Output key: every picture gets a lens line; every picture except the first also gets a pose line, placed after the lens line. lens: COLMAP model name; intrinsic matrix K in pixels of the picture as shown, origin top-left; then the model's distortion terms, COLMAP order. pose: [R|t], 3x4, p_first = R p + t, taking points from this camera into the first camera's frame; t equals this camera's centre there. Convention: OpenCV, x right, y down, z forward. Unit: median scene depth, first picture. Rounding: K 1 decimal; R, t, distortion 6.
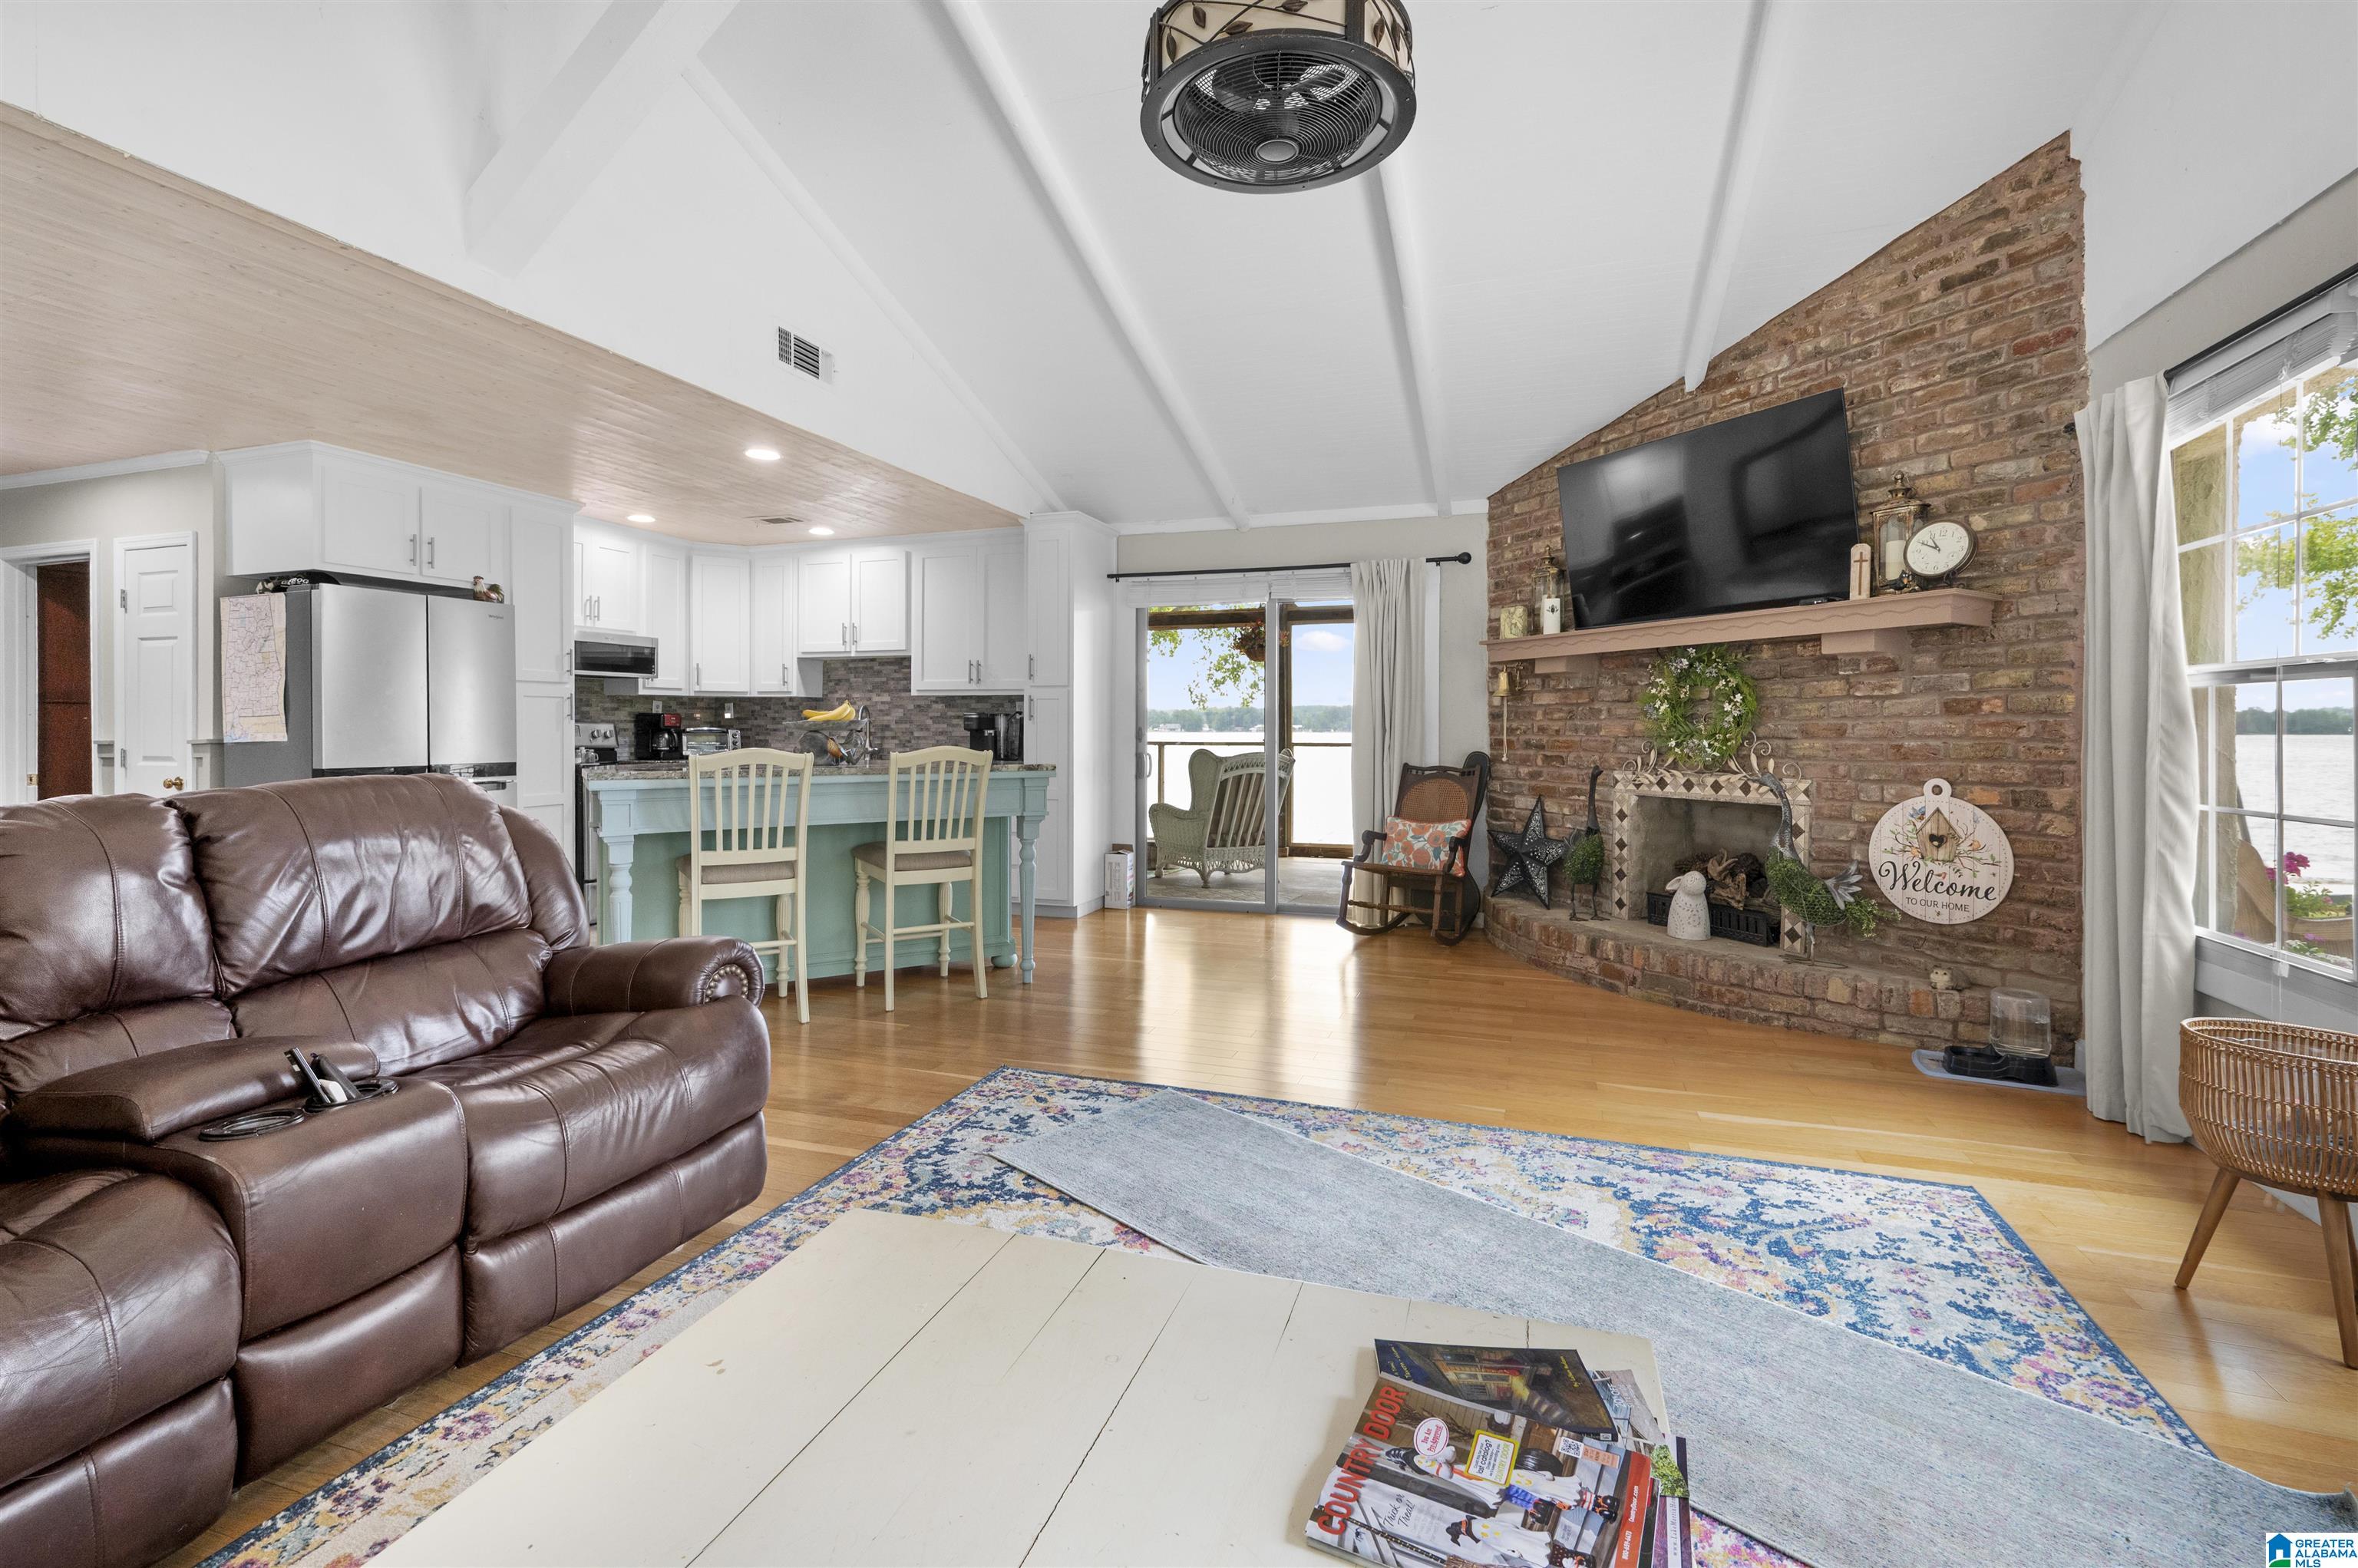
lens RADIAL K [[1067.0, 0, 1145.7], [0, 1067.0, 733.9], [0, 0, 1]] dist [0.000621, 0.000117]
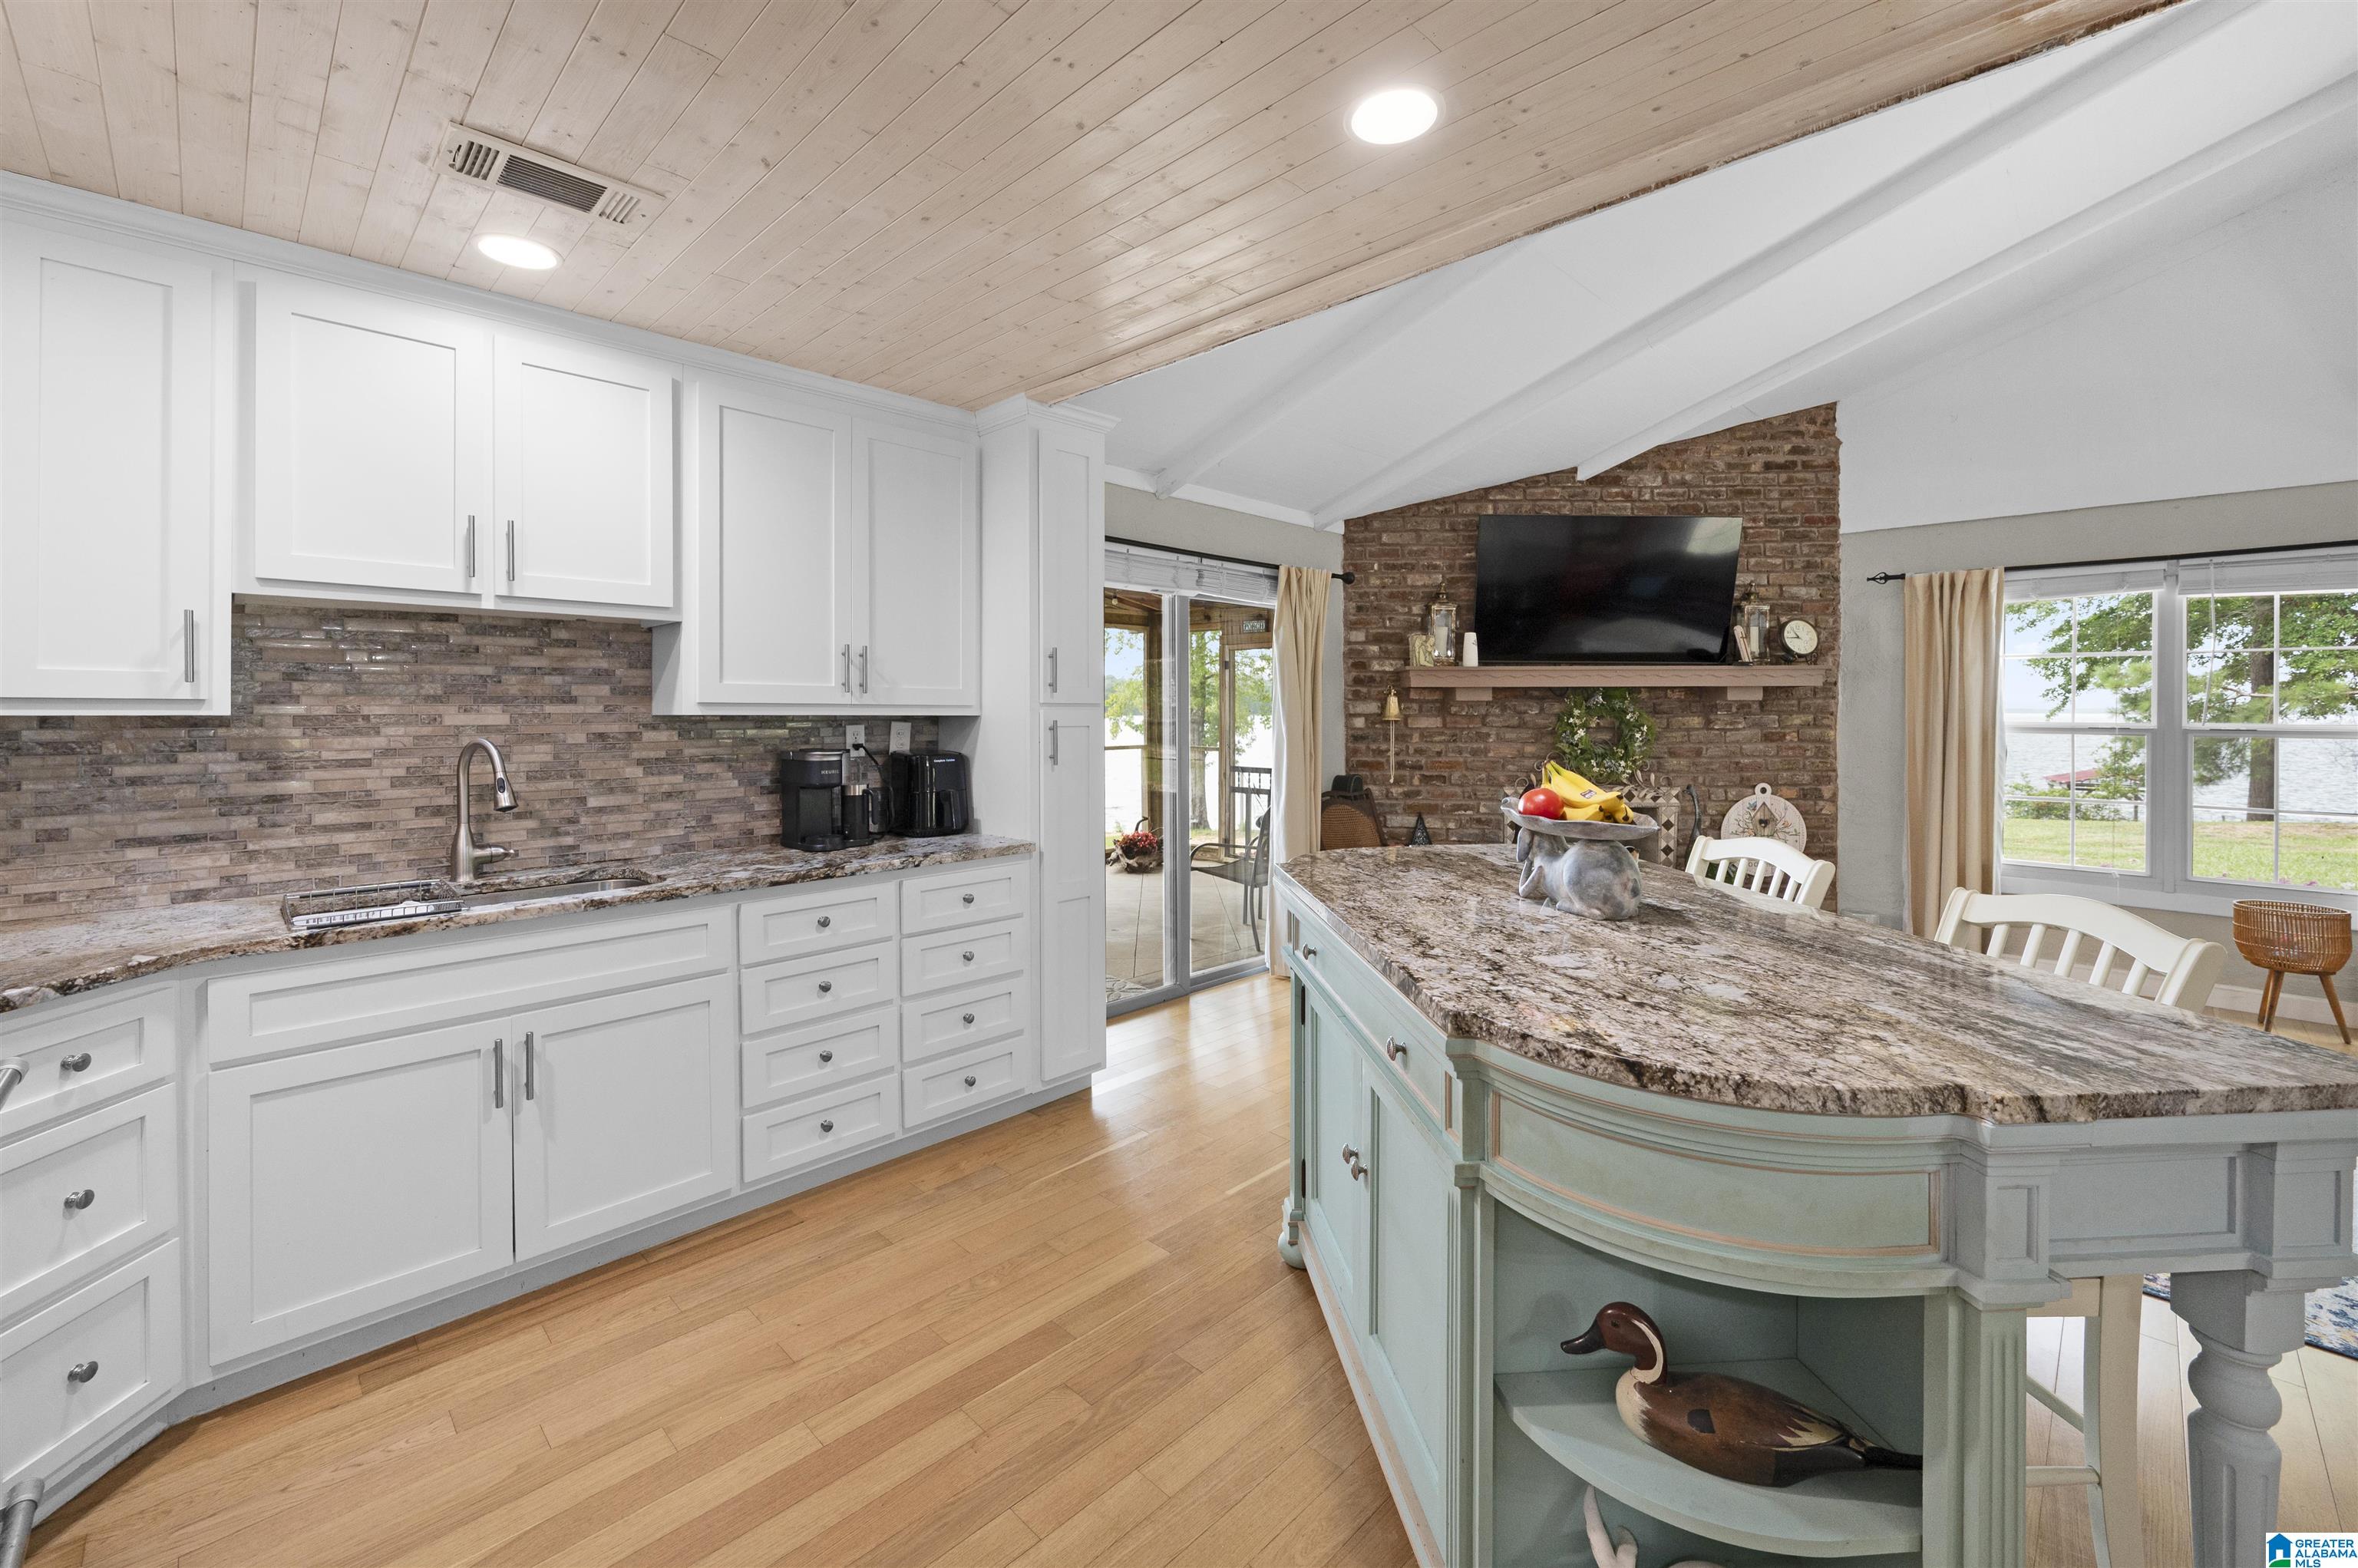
lens RADIAL K [[967.0, 0, 1177.4], [0, 967.0, 714.1], [0, 0, 1]] dist [-0.002733, -0.000189]
pose [[0.419134, -0.005127, 0.907910, -0.793149], [0.003808, 0.999985, 0.003889, -0.059973], [-0.907916, 0.001827, 0.419148, 1.059615]]
